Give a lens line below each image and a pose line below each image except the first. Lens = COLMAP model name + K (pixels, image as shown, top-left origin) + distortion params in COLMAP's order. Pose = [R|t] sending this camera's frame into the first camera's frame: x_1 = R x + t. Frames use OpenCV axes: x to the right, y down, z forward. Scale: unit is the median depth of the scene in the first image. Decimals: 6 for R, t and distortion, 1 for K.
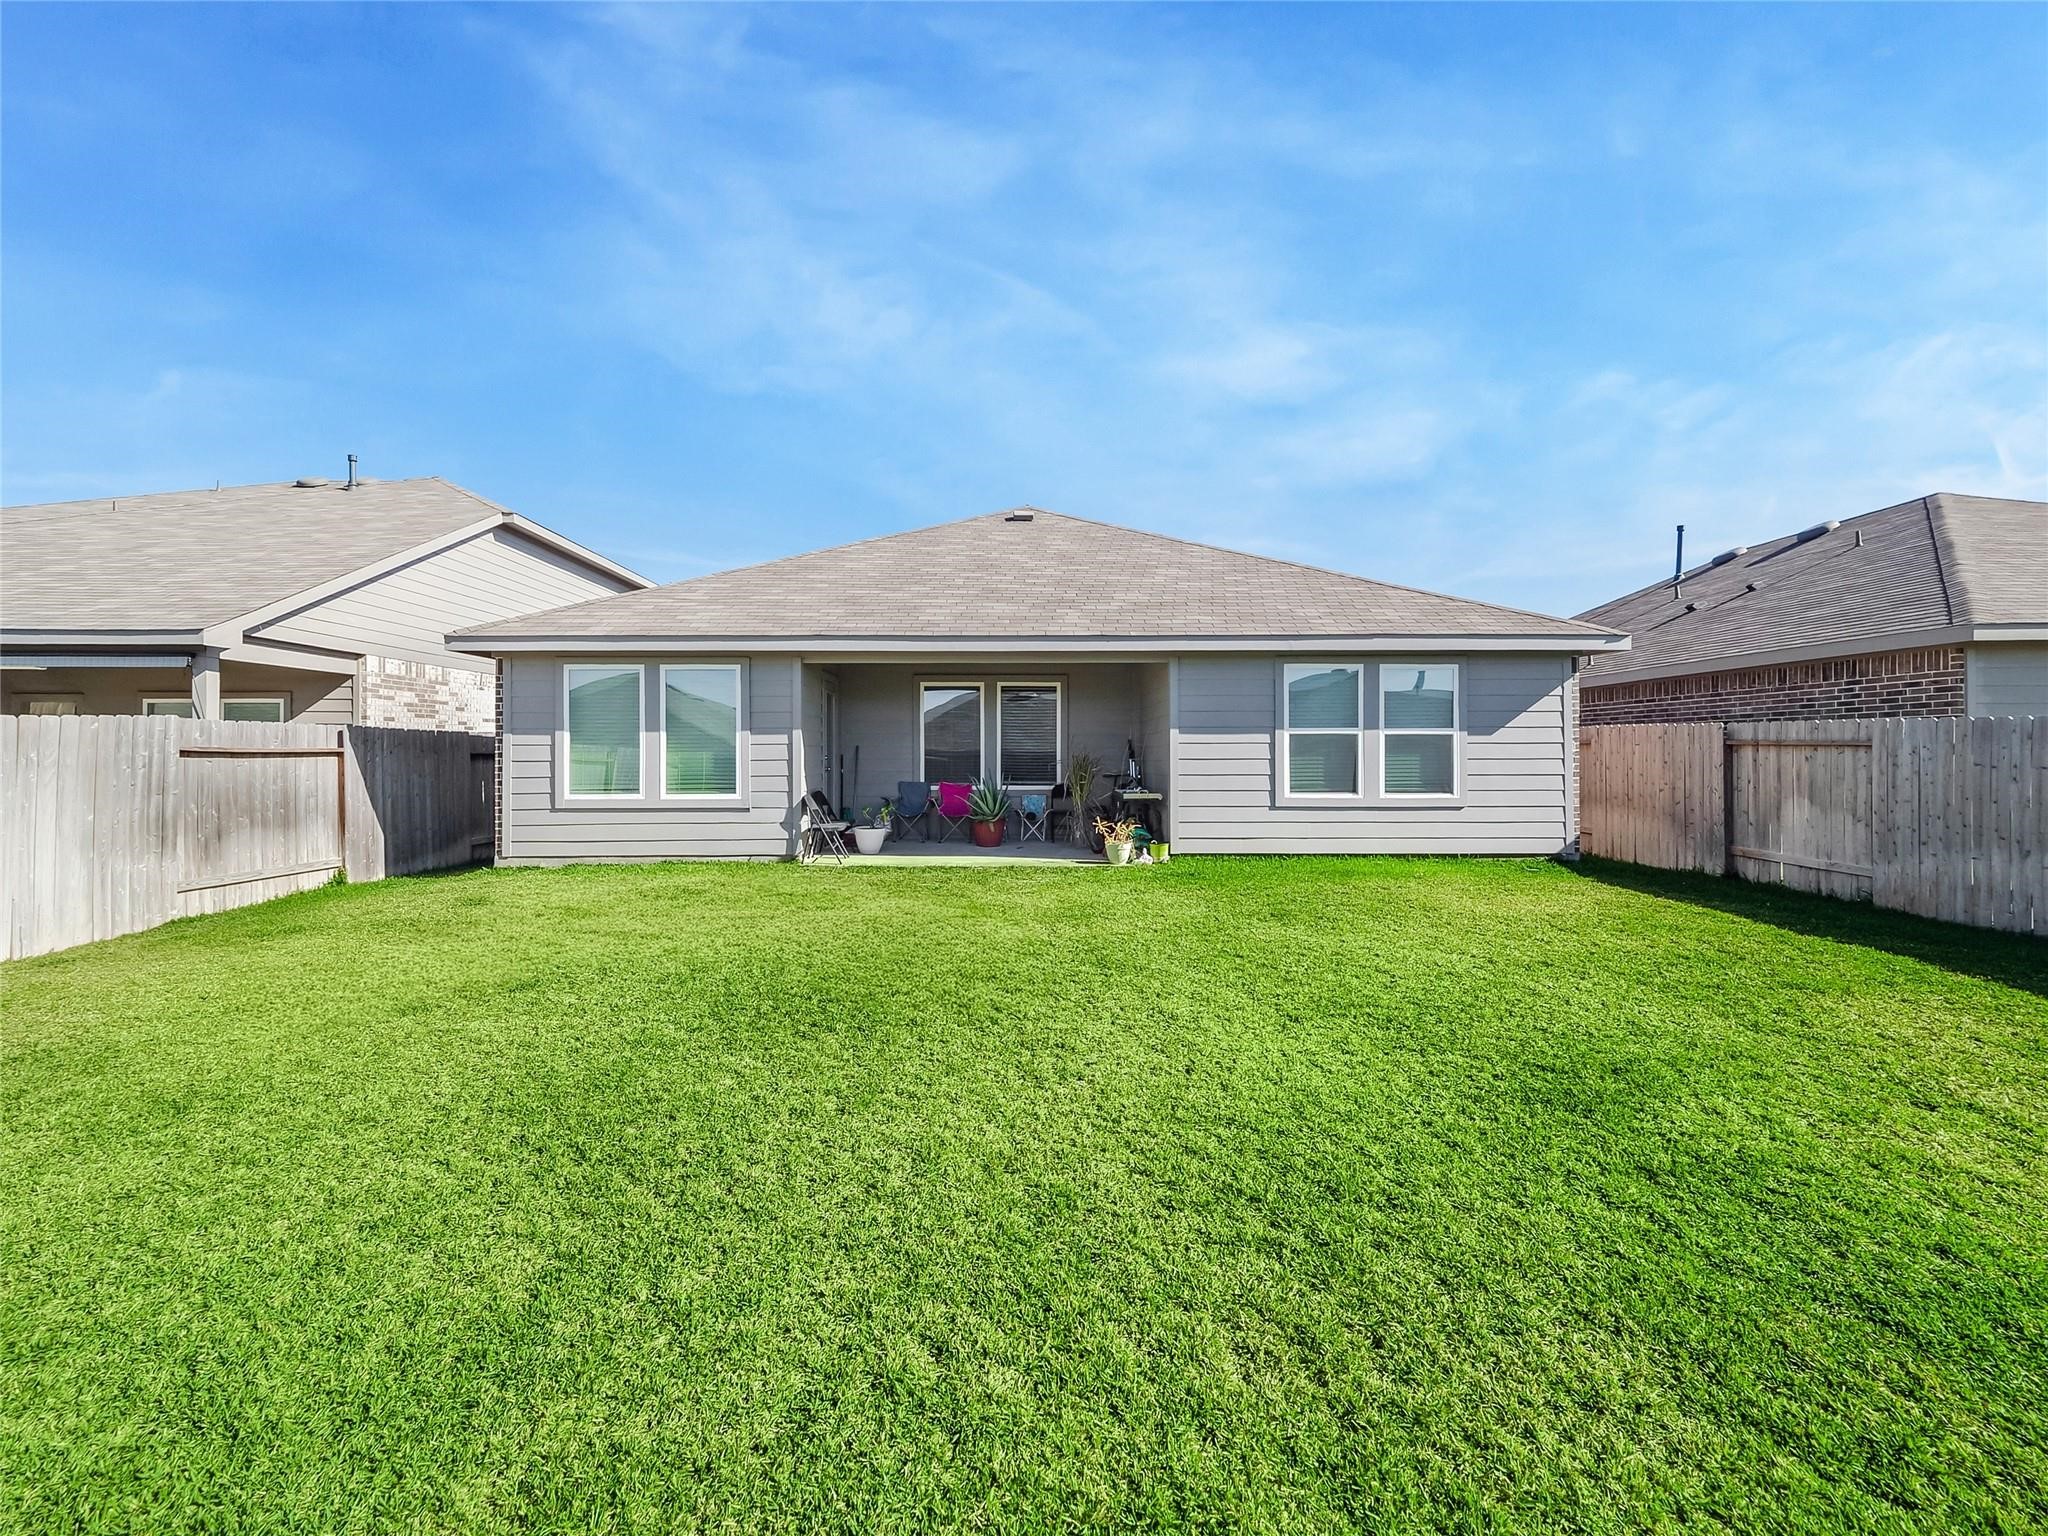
lens RADIAL K [[904.9, 0, 1018.9], [0, 904.9, 761.6], [0, 0, 1]] dist [0.003133, -0.000088]
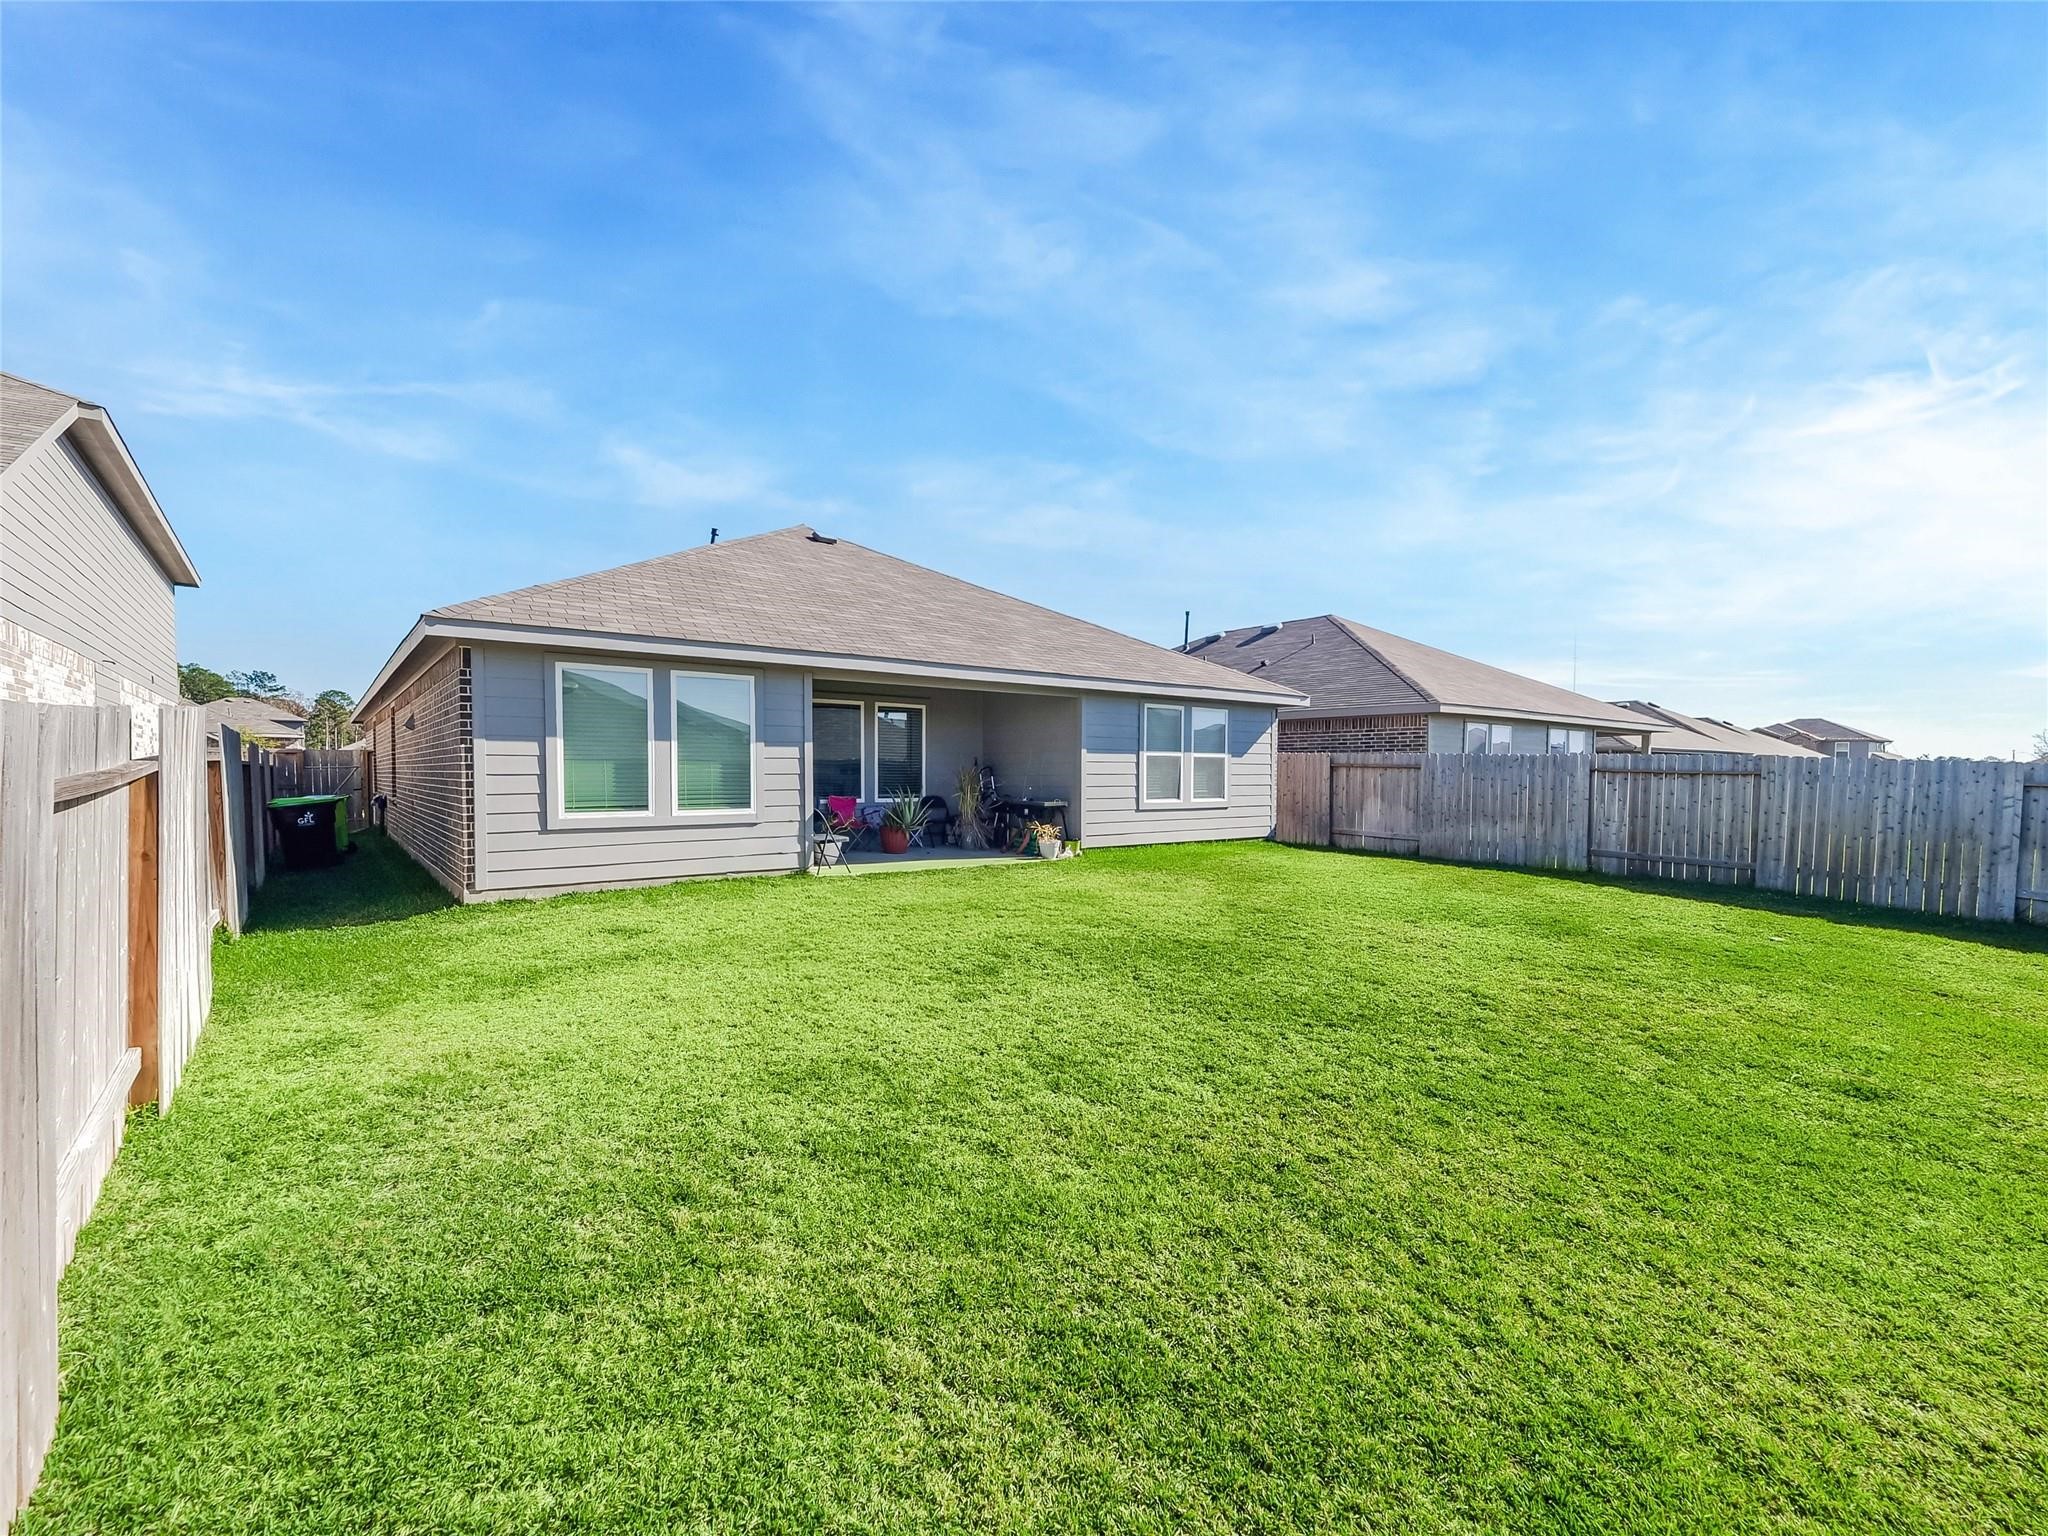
lens RADIAL K [[904.9, 0, 1018.9], [0, 904.9, 761.6], [0, 0, 1]] dist [0.003133, -0.000088]
pose [[0.789112, 0.011295, 0.614146, -0.681389], [-0.000464, 0.999842, -0.017792, 0.002604], [-0.614249, 0.013755, 0.788992, 0.053780]]
